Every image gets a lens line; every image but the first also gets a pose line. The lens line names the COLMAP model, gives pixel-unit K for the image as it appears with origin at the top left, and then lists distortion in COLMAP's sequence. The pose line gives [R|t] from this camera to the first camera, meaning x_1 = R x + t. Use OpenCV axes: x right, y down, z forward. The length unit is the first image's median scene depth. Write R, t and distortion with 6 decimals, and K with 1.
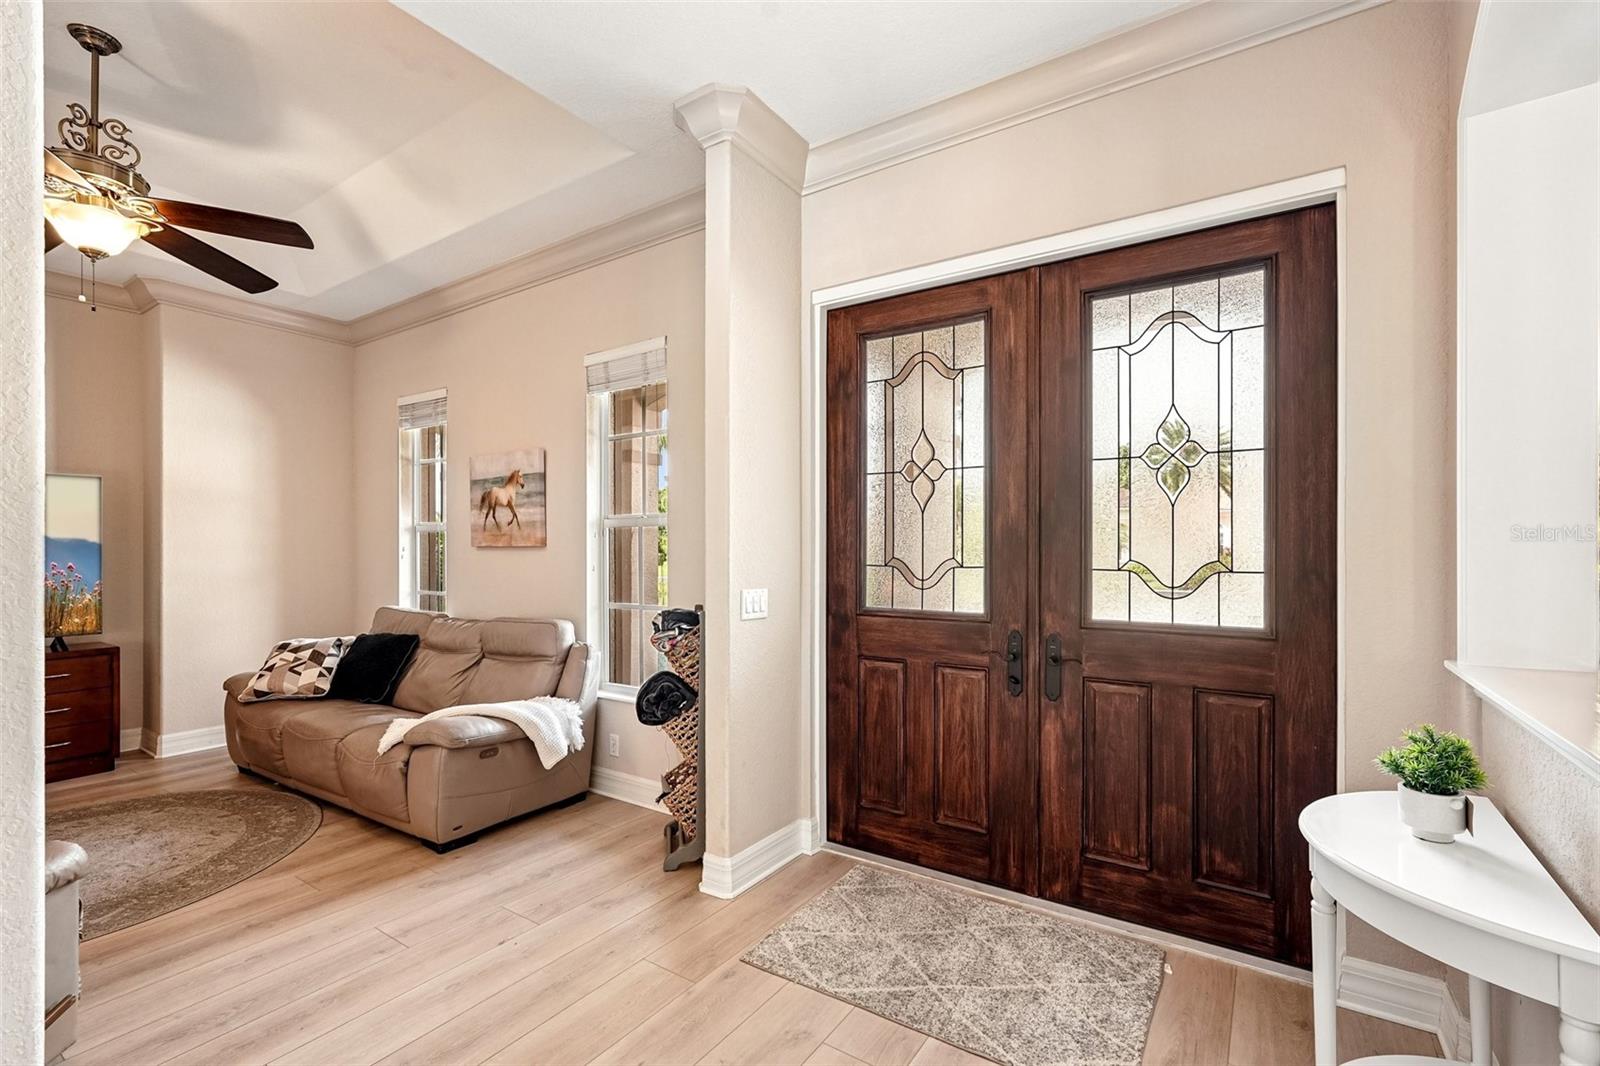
lens RADIAL K [[718.9, 0, 794.3], [0, 718.9, 543.3], [0, 0, 1]] dist [-0.000351, 0.007258]
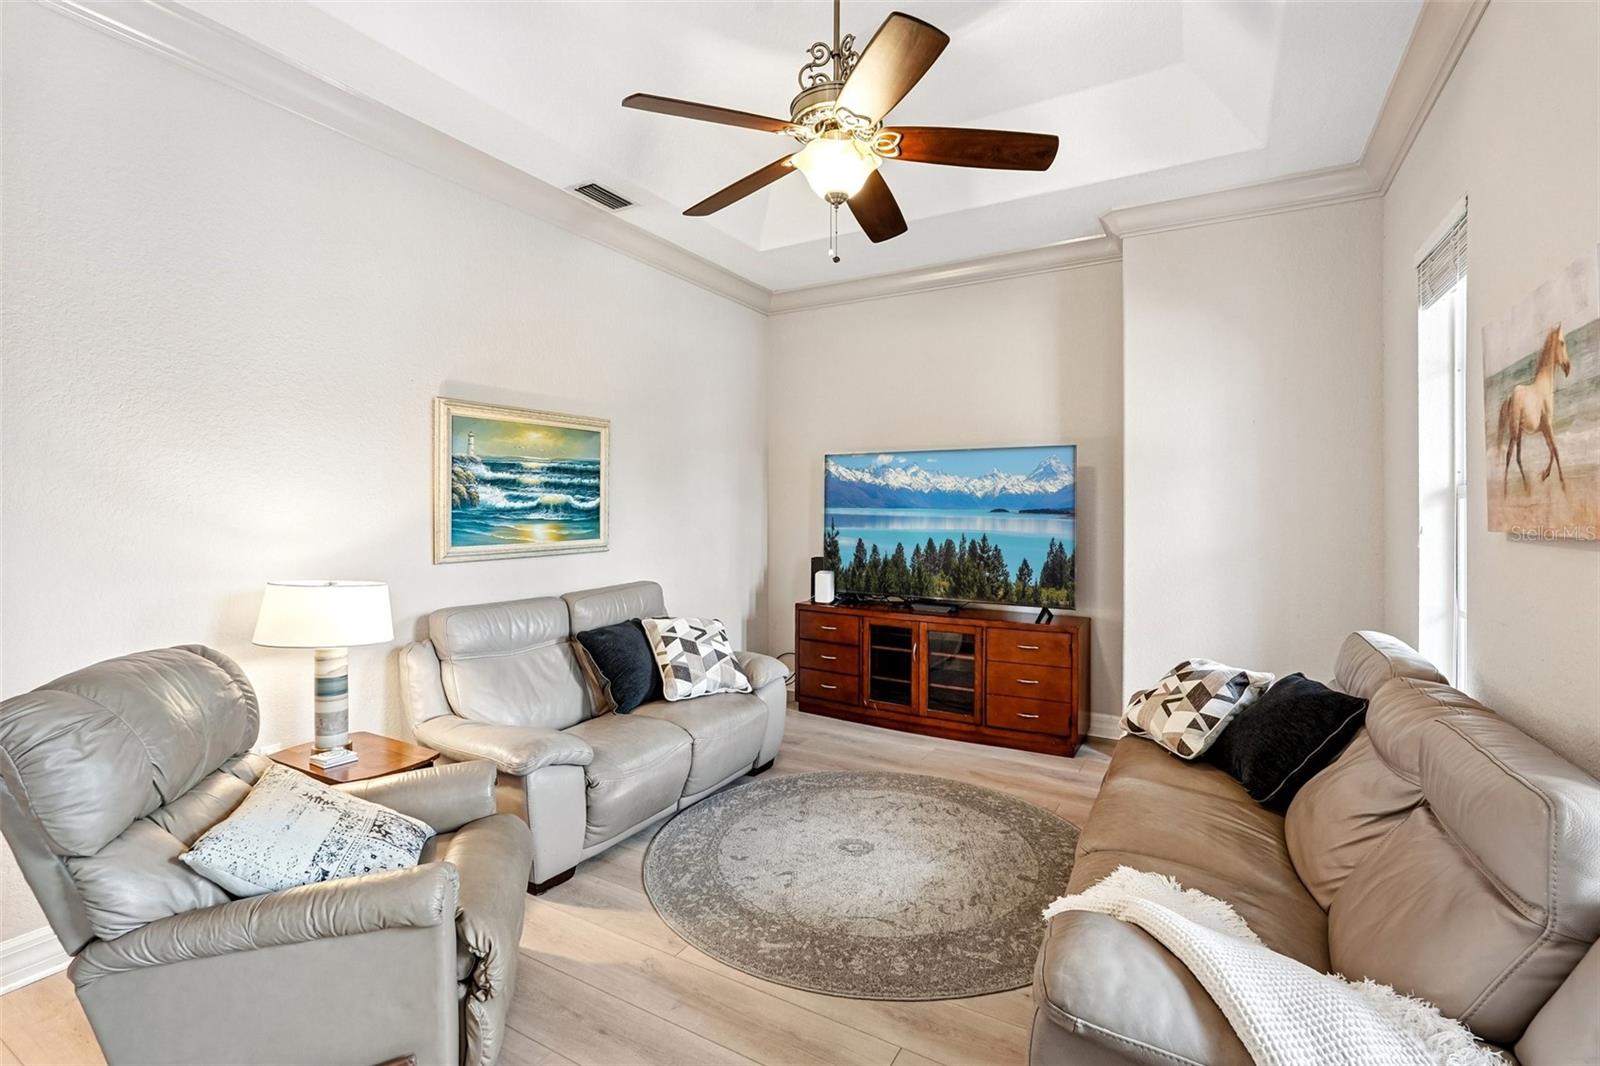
lens RADIAL K [[712.0, 0, 801.5], [0, 712.0, 519.3], [0, 0, 1]] dist [0.000347, 0.000063]
pose [[0.081630, 0.014277, -0.996560, -0.058714], [0.001569, 0.999894, 0.014453, -0.011361], [0.996661, -0.002743, 0.081599, 0.638177]]
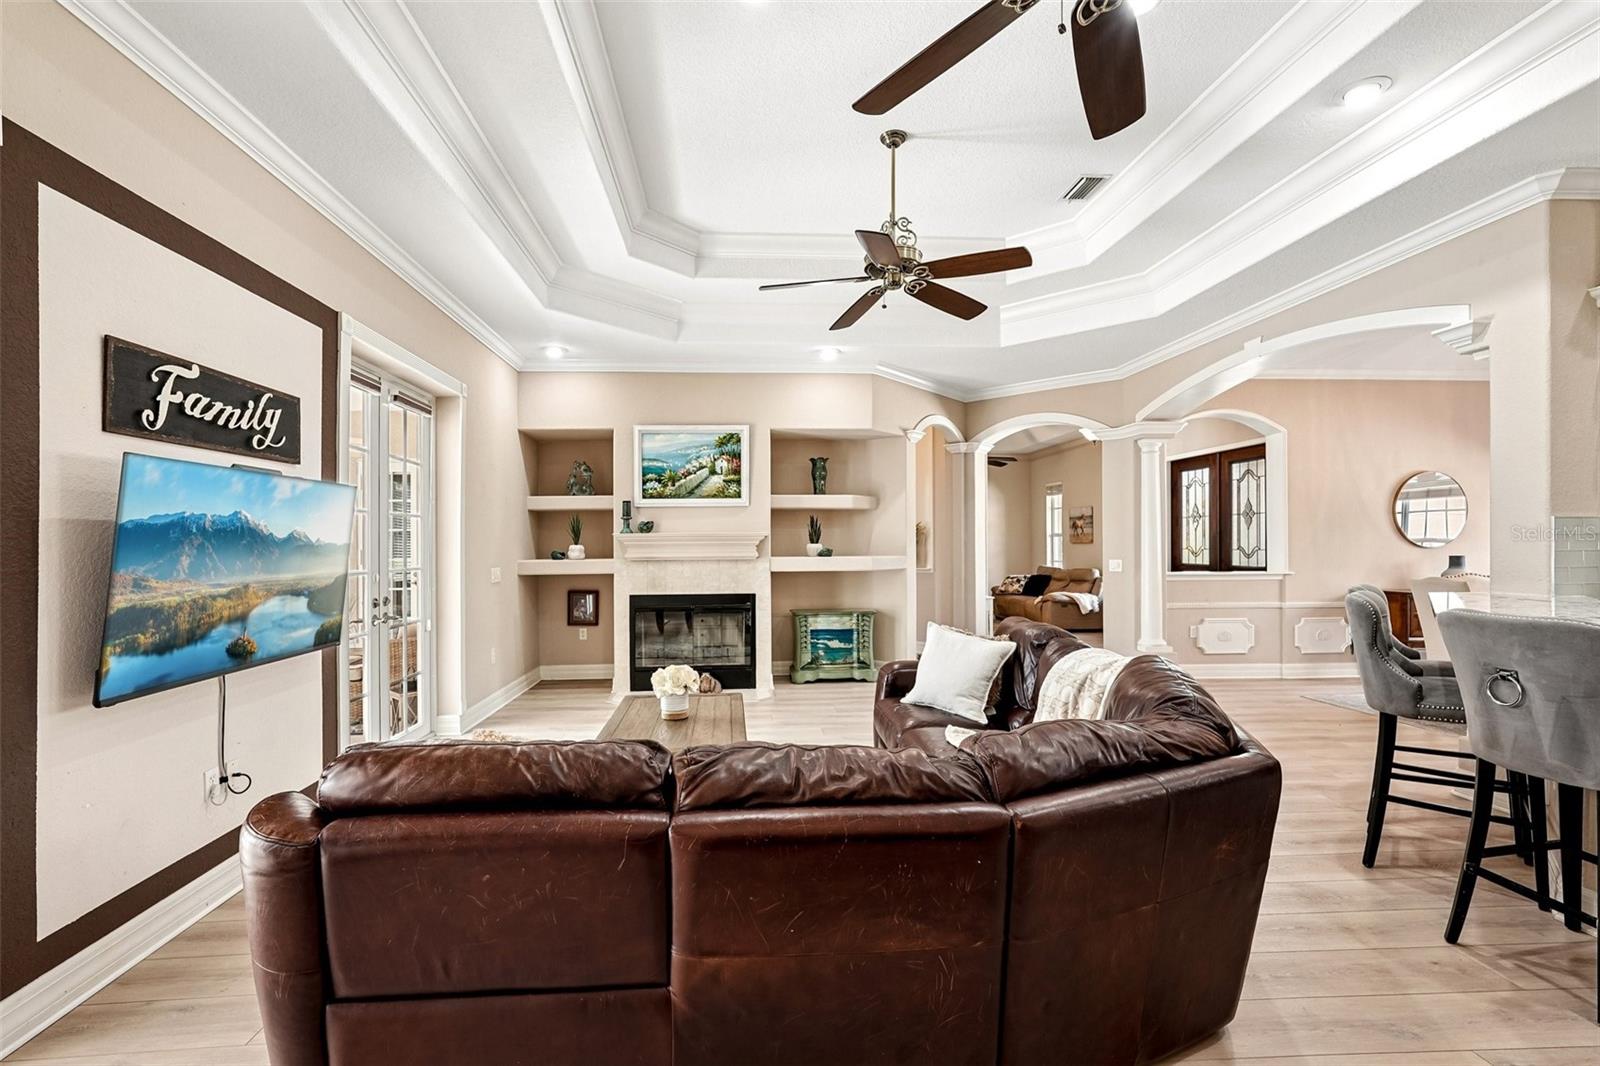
lens RADIAL K [[718.9, 0, 794.3], [0, 718.9, 543.3], [0, 0, 1]] dist [-0.000351, 0.007258]
pose [[0.632425, -0.002392, -0.774618, 1.095670], [0.007454, 0.999968, 0.002998, -0.009131], [0.774586, -0.007670, 0.632422, -1.660602]]
